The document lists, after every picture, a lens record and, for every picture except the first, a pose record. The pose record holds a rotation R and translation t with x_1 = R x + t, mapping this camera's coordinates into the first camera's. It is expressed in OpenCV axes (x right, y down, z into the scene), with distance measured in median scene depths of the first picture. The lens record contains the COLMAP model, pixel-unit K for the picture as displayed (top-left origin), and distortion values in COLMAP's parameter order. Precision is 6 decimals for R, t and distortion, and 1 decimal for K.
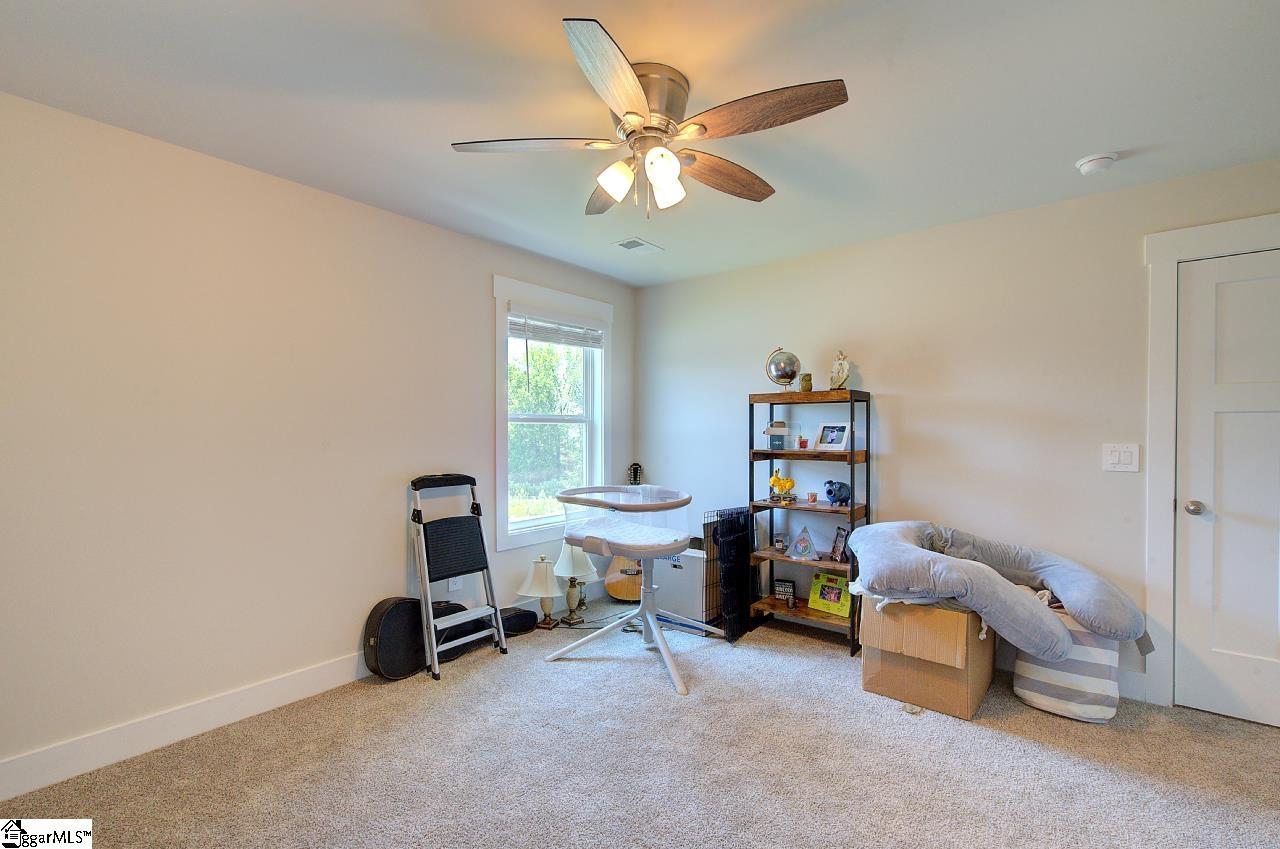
lens RADIAL K [[549.0, 0, 641.4], [0, 549.0, 436.0], [0, 0, 1]] dist [-0.000213, -0.000239]
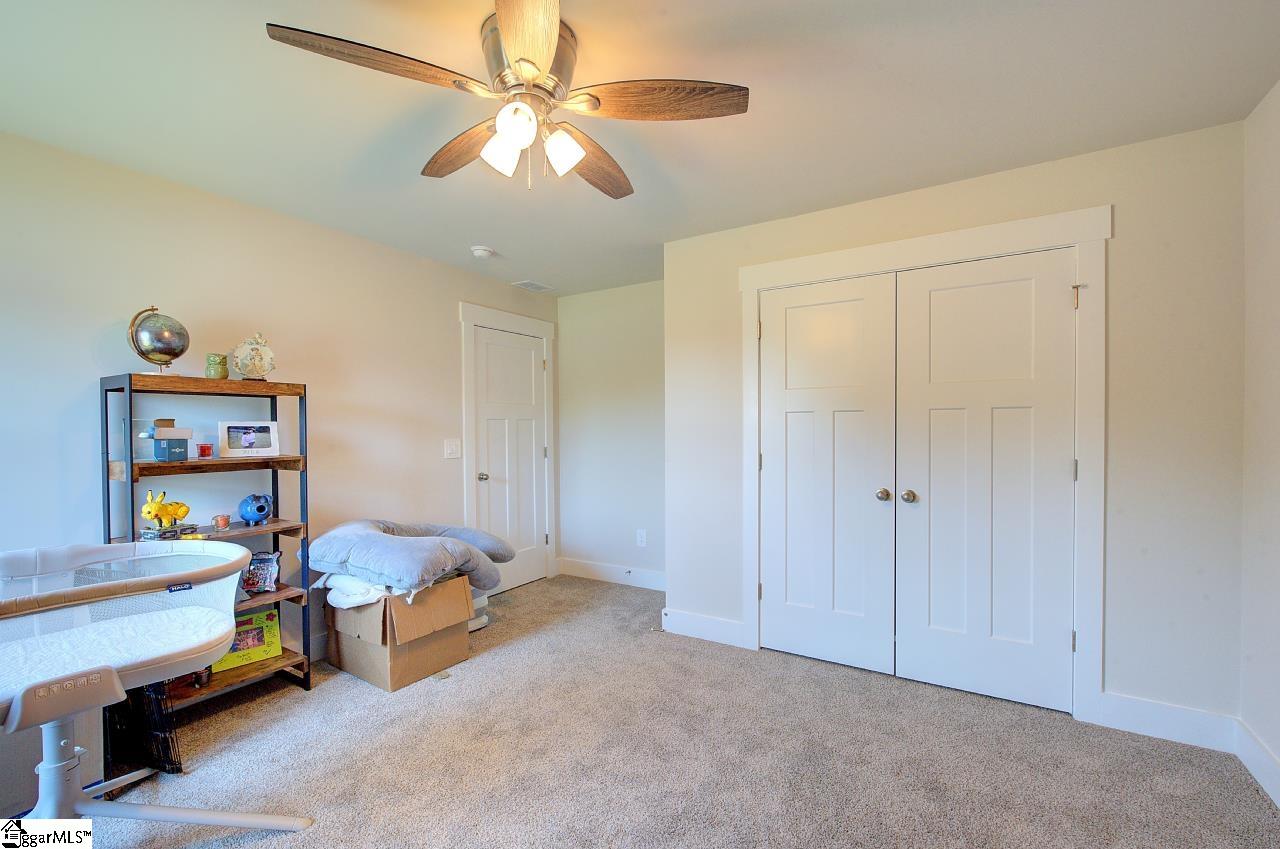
lens RADIAL K [[549.0, 0, 641.4], [0, 549.0, 436.0], [0, 0, 1]] dist [-0.000213, -0.000239]
pose [[-0.123281, -0.012481, 0.992293, -0.513957], [0.014396, 0.999793, 0.014364, -0.007274], [-0.992267, 0.016056, -0.123076, 0.543976]]
